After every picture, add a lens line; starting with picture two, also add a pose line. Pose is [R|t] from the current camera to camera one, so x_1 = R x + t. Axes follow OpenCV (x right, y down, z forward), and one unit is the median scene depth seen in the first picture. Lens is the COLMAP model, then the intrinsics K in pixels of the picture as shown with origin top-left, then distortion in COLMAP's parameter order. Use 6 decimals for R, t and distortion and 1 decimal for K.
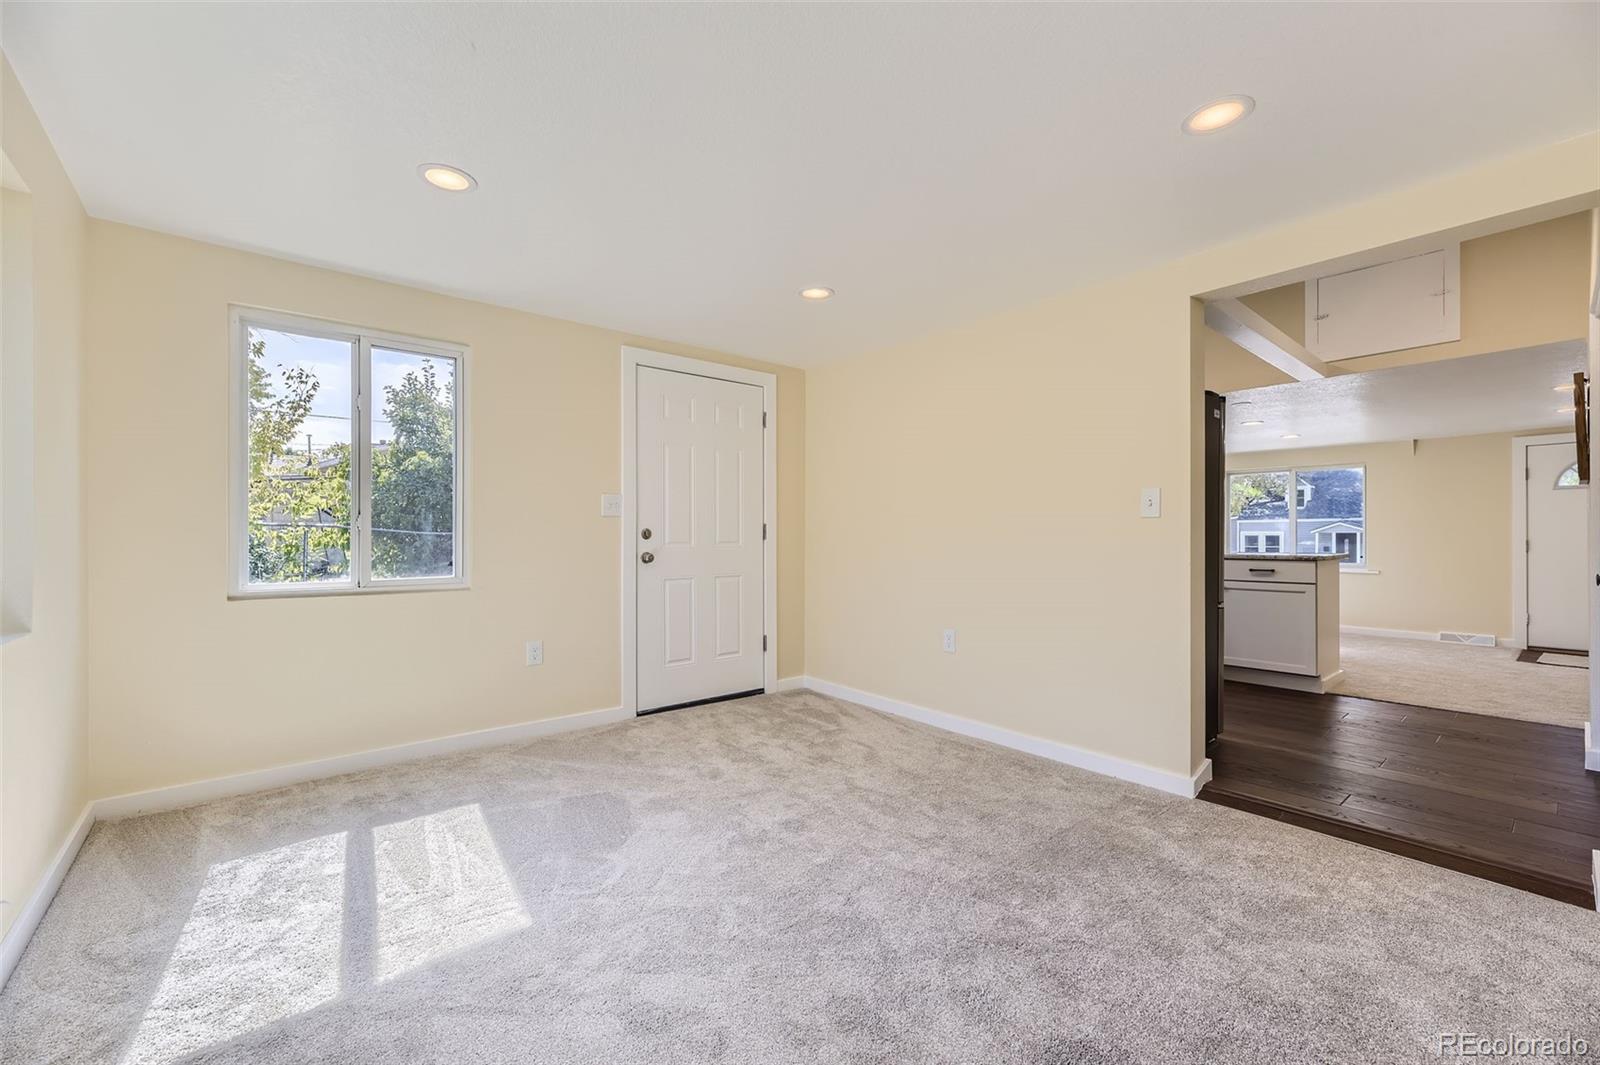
lens RADIAL K [[663.7, 0, 800.0], [0, 663.7, 532.5], [0, 0, 1]] dist [0.010786, -0.000197]
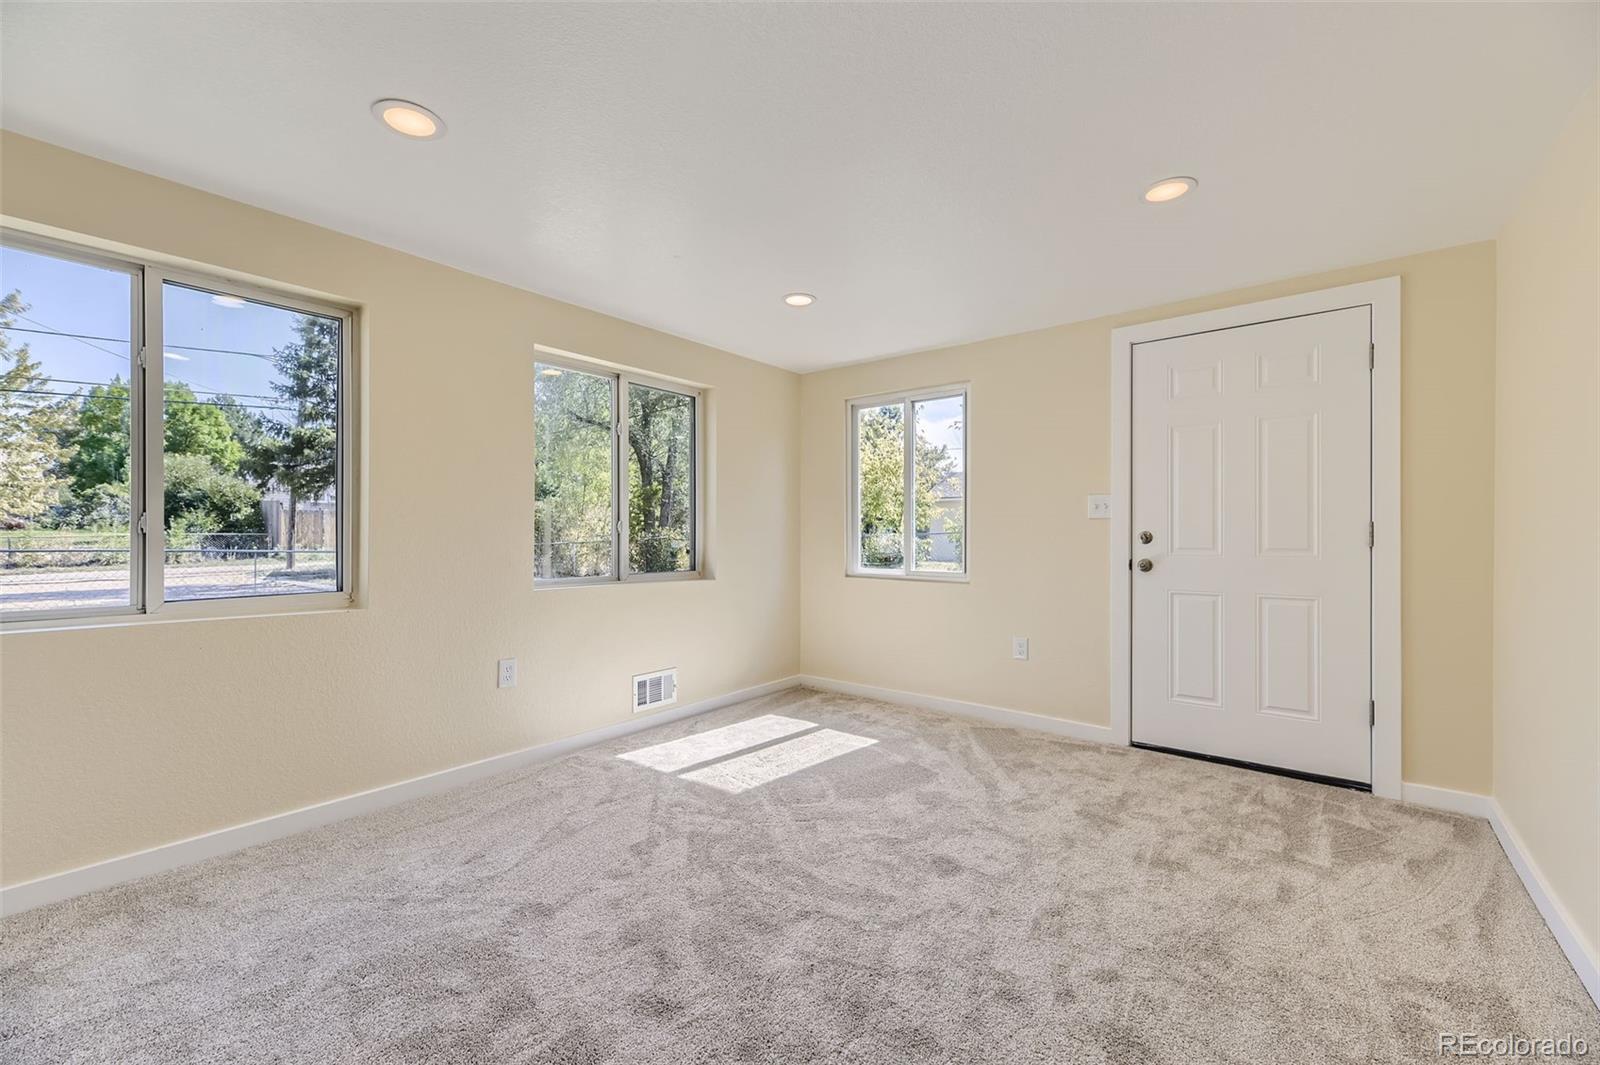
lens RADIAL K [[643.5, 0, 804.1], [0, 643.5, 537.5], [0, 0, 1]] dist [0.000412, 0.000183]
pose [[0.196683, -0.003151, -0.980462, 0.590376], [-0.001949, 0.999992, -0.003605, 0.006897], [0.980465, 0.002620, 0.196675, 0.483884]]
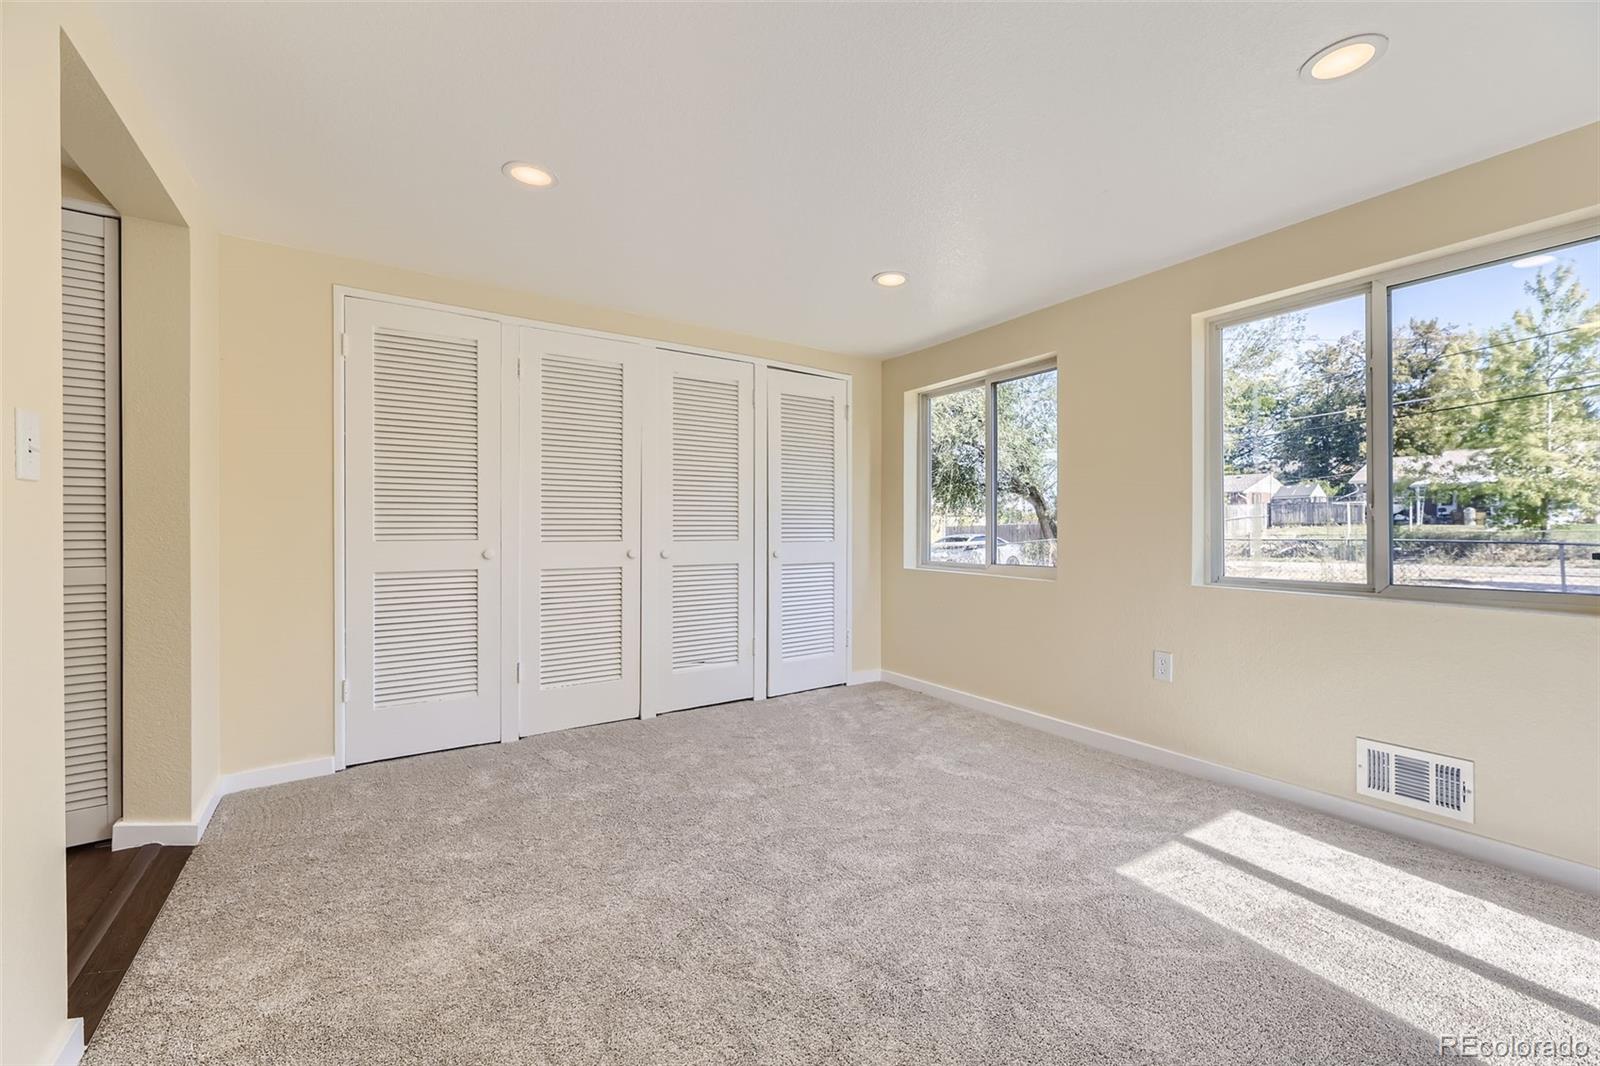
lens RADIAL K [[653.8, 0, 829.4], [0, 653.8, 526.9], [0, 0, 1]] dist [0.000552, 0.000017]
pose [[-0.993906, -0.001050, 0.110222, -0.023975], [-0.001401, 0.999994, -0.003103, 0.006137], [-0.110218, -0.003238, -0.993902, 1.204105]]
